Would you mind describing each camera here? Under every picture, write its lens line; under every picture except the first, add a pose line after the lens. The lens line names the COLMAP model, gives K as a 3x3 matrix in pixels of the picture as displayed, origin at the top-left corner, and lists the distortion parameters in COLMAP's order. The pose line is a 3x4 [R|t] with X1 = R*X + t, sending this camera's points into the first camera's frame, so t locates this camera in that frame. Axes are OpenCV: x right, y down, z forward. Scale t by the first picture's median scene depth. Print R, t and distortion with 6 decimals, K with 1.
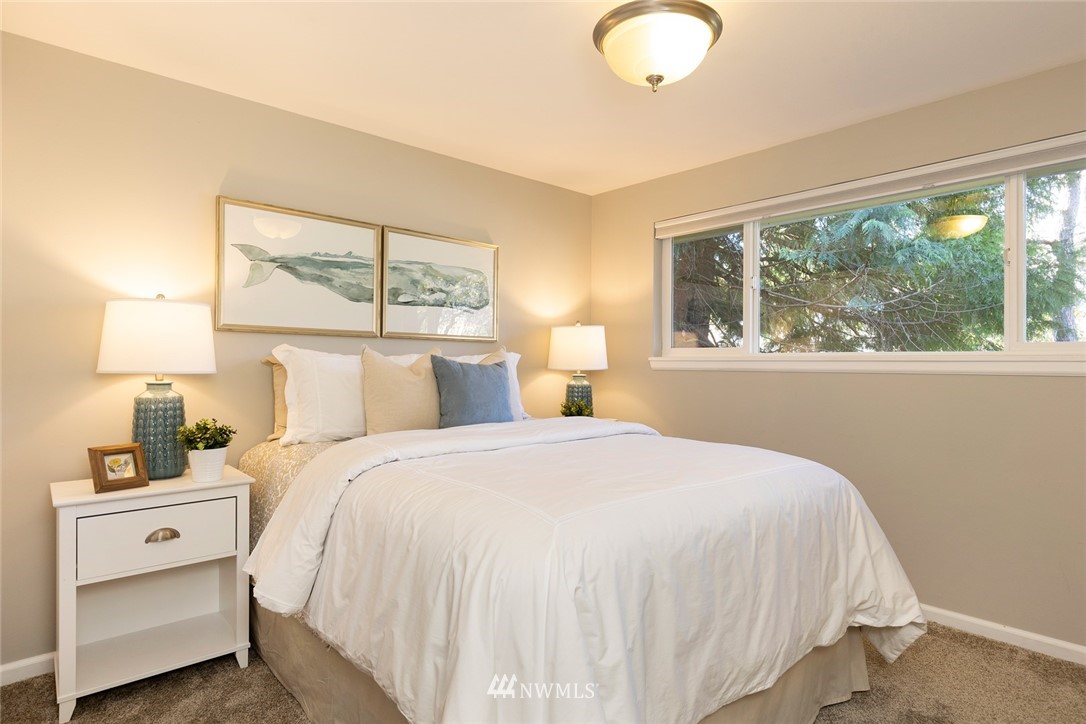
lens RADIAL K [[588.7, 0, 535.3], [0, 588.7, 366.5], [0, 0, 1]] dist [0.004032, 0.000572]
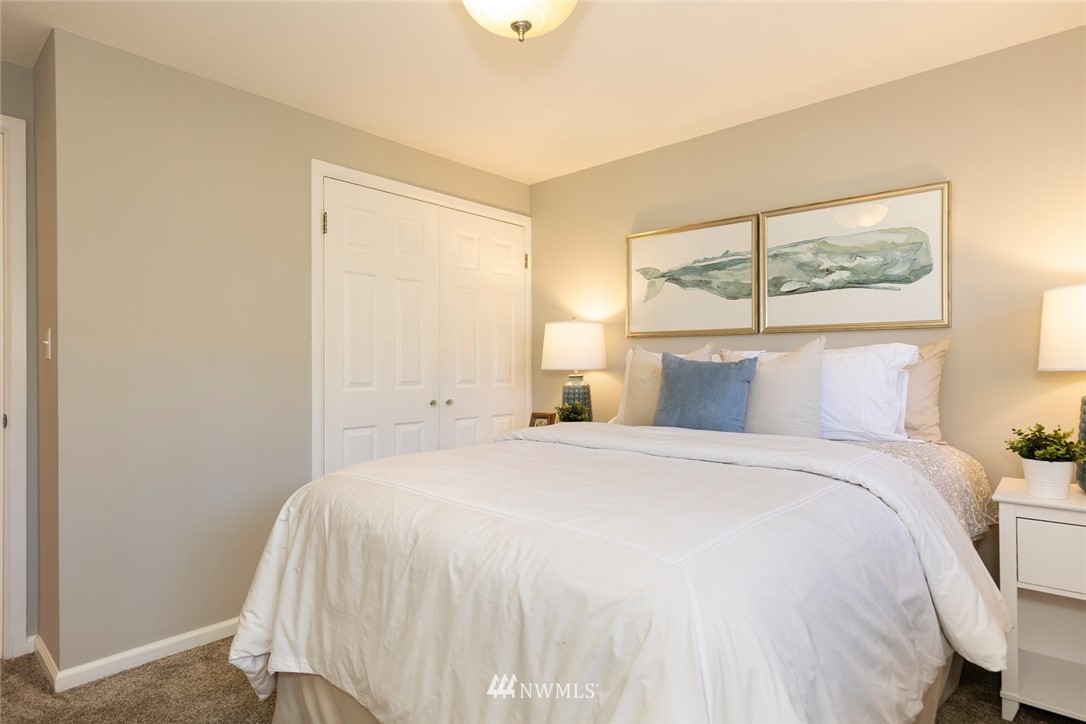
lens RADIAL K [[588.7, 0, 535.3], [0, 588.7, 366.5], [0, 0, 1]] dist [0.004032, 0.000572]
pose [[0.093933, 0.003765, -0.995571, 0.654419], [0.002303, 0.999989, 0.003999, -0.001758], [0.995576, -0.002669, 0.093923, 0.575028]]
